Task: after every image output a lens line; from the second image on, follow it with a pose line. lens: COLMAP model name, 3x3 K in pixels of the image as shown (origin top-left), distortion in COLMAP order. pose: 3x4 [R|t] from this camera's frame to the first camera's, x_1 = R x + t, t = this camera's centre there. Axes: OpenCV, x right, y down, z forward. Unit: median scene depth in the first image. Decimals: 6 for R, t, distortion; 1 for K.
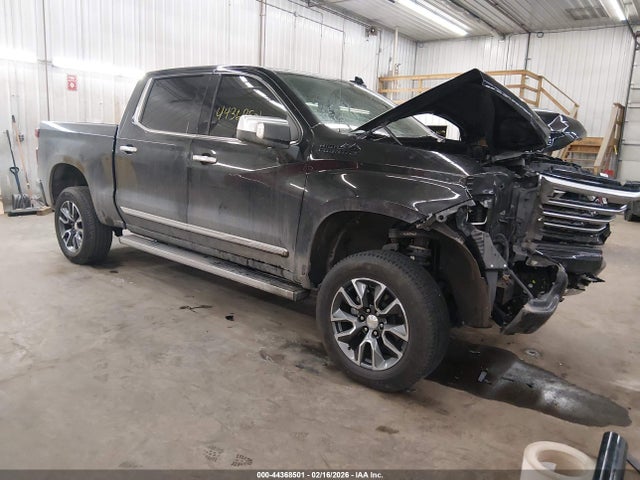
lens RADIAL K [[493.5, 0, 320.0], [0, 493.5, 240.0], [0, 0, 1]] dist [0.051799, -0.072714]
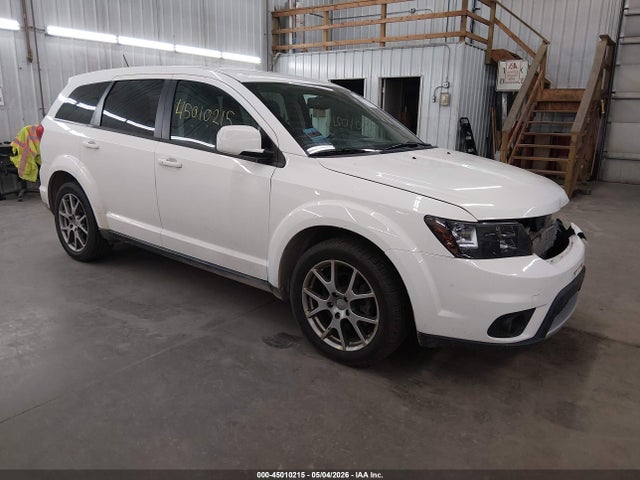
lens RADIAL K [[493.5, 0, 320.0], [0, 493.5, 240.0], [0, 0, 1]] dist [0.051799, -0.072714]
pose [[0.998972, -0.035083, 0.028708, 0.176068], [0.033449, 0.997896, 0.055541, -0.048212], [-0.030596, -0.054524, 0.998044, 0.312796]]
